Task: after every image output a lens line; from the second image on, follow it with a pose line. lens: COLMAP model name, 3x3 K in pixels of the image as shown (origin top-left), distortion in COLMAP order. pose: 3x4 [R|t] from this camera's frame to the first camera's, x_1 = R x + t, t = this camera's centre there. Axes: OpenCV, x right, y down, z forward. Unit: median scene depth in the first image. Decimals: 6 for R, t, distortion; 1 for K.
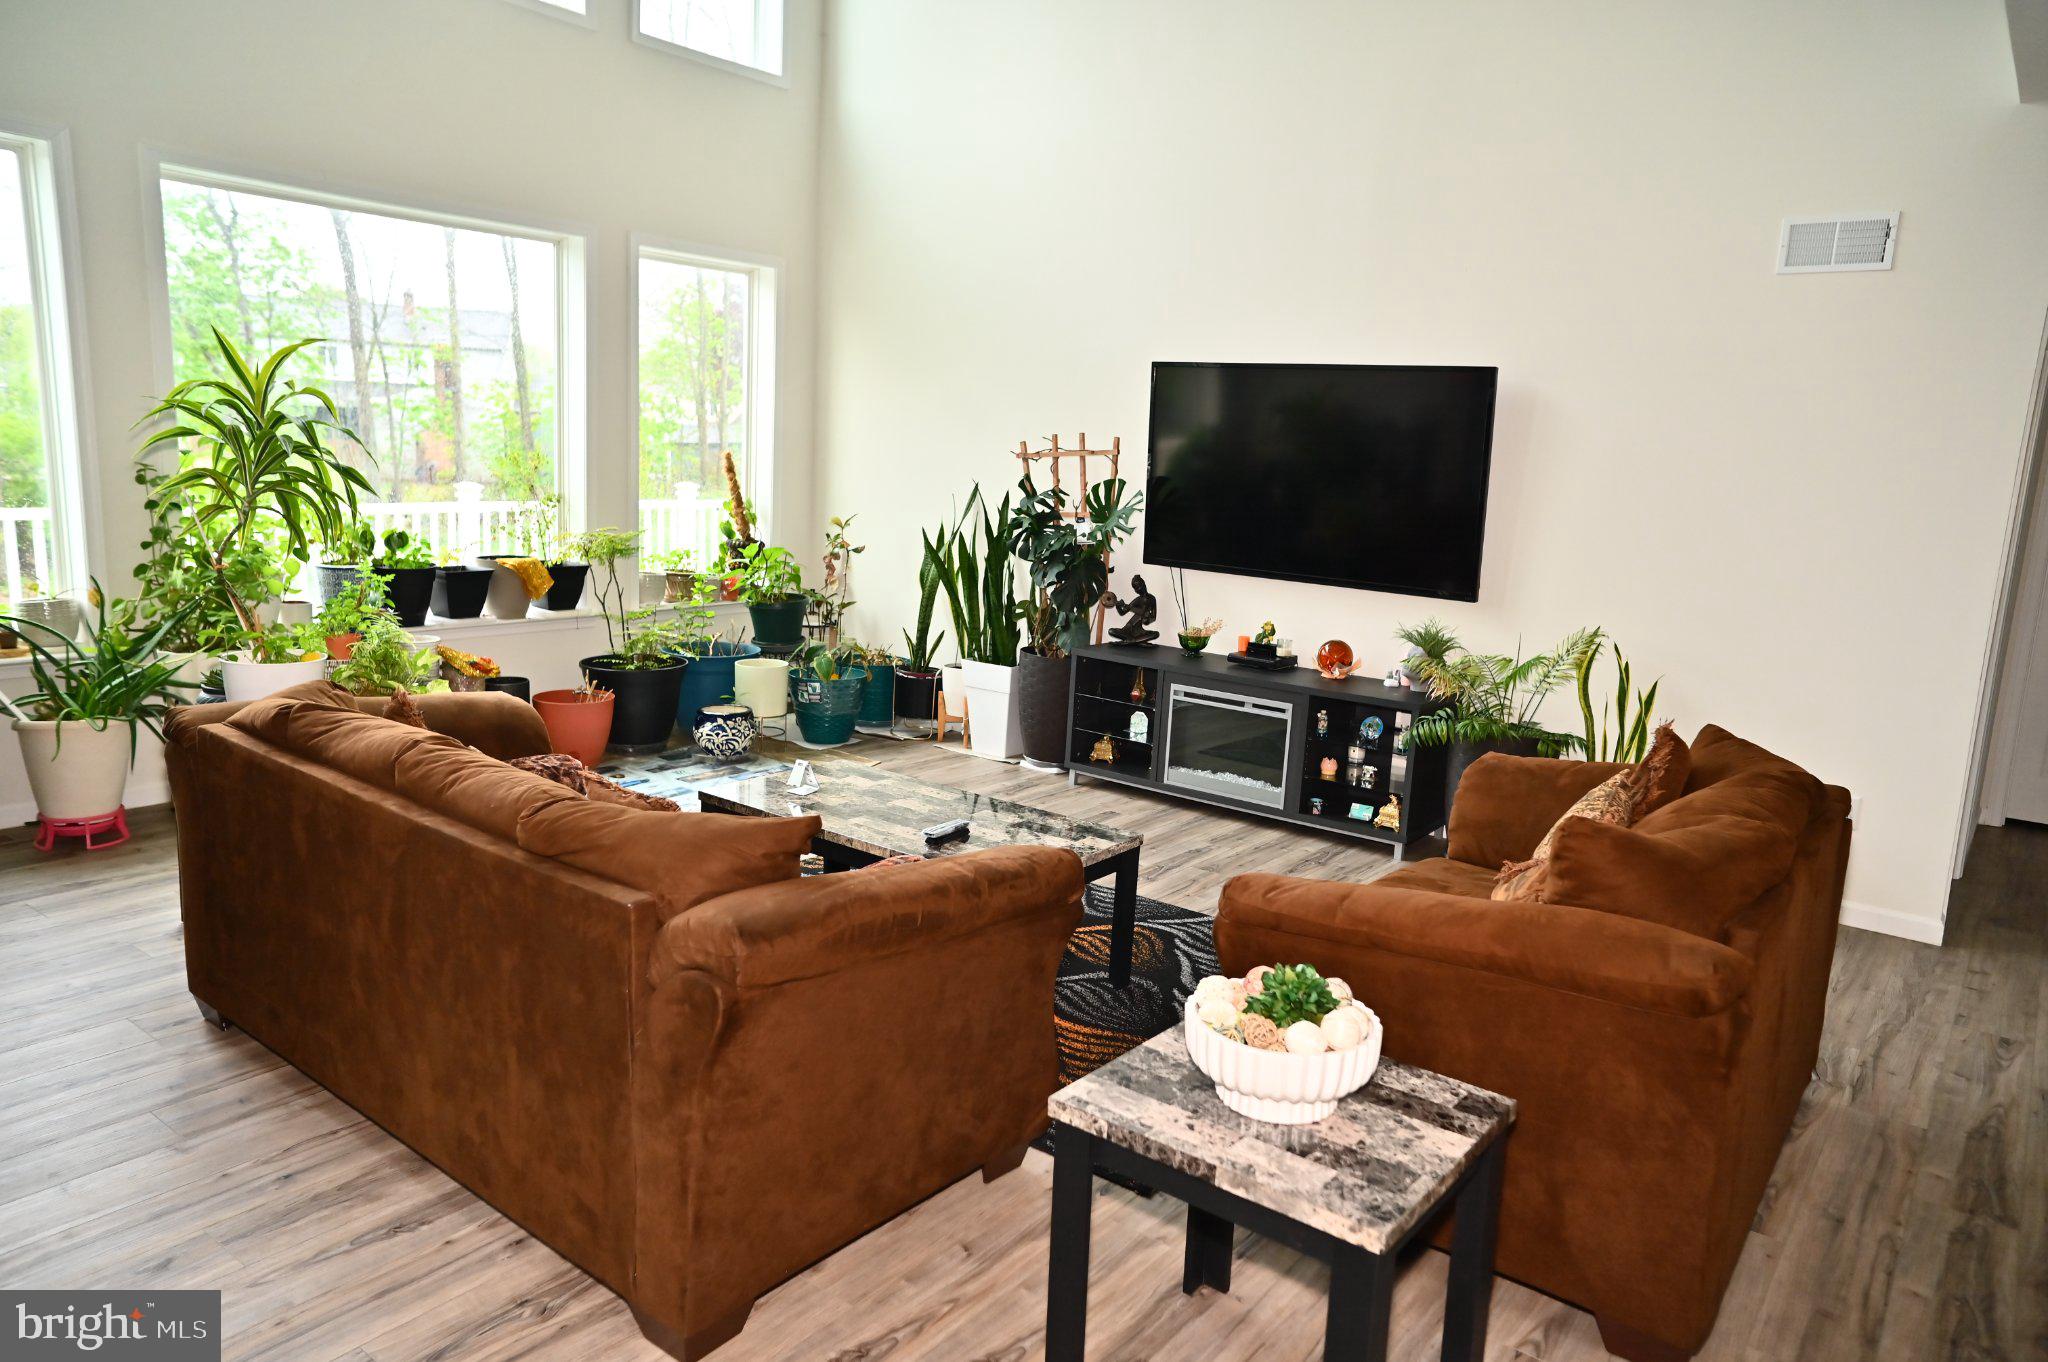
lens RADIAL K [[1362.6, 0, 1015.0], [0, 1362.6, 680.9], [0, 0, 1]] dist [-0.040033, 0.071761]
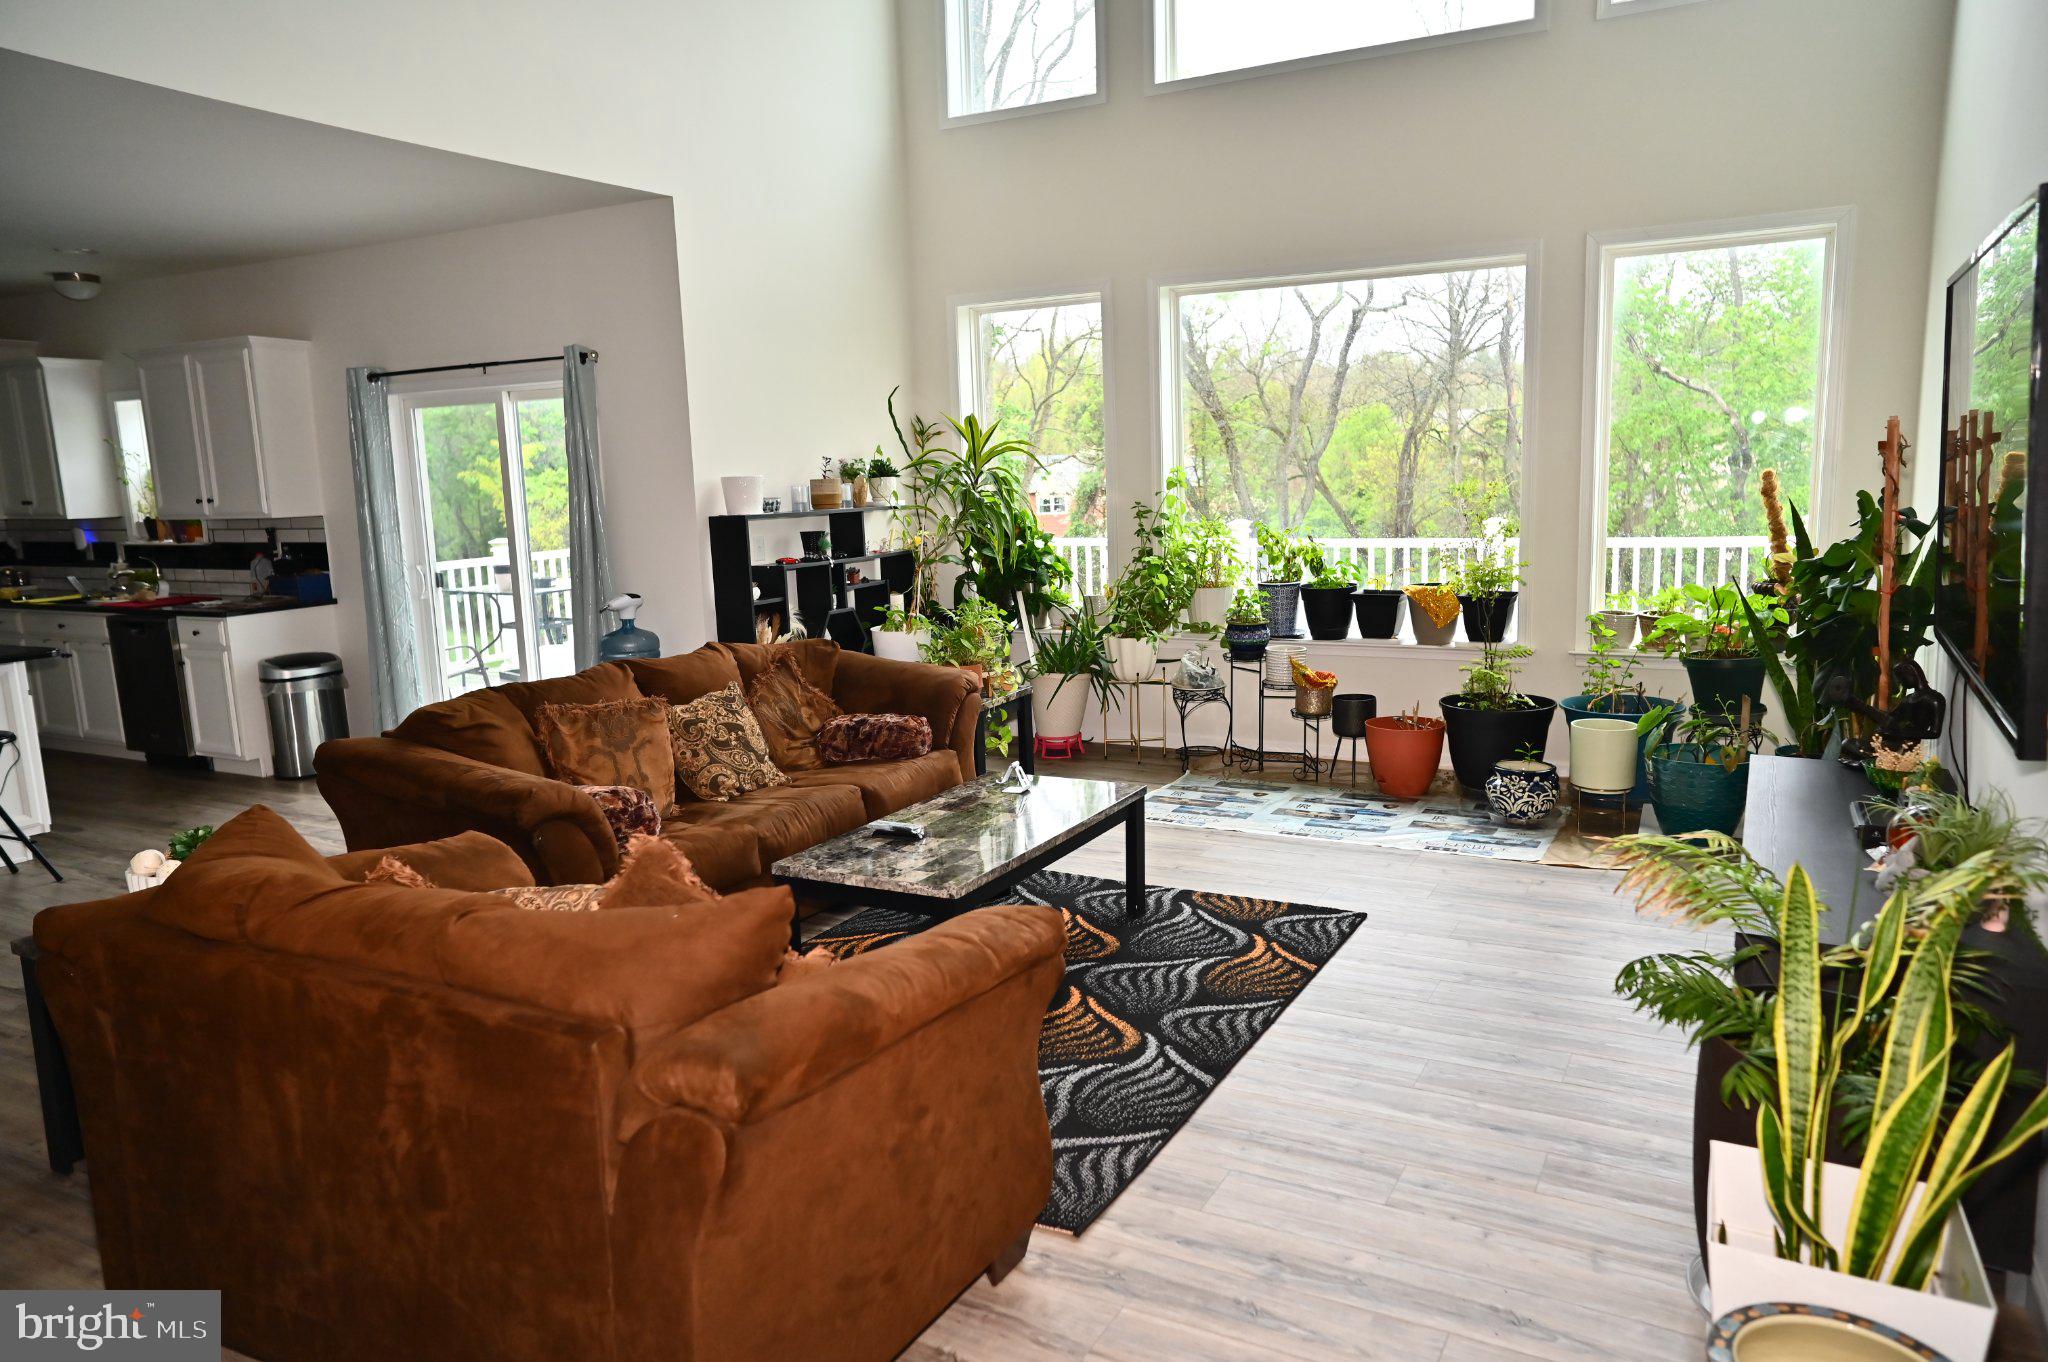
lens RADIAL K [[1362.6, 0, 1015.0], [0, 1362.6, 680.9], [0, 0, 1]] dist [-0.040033, 0.071761]
pose [[0.172077, 0.110358, -0.978882, 0.607231], [-0.131172, 0.987423, 0.088262, -0.070548], [0.976311, 0.113214, 0.184388, 0.525564]]
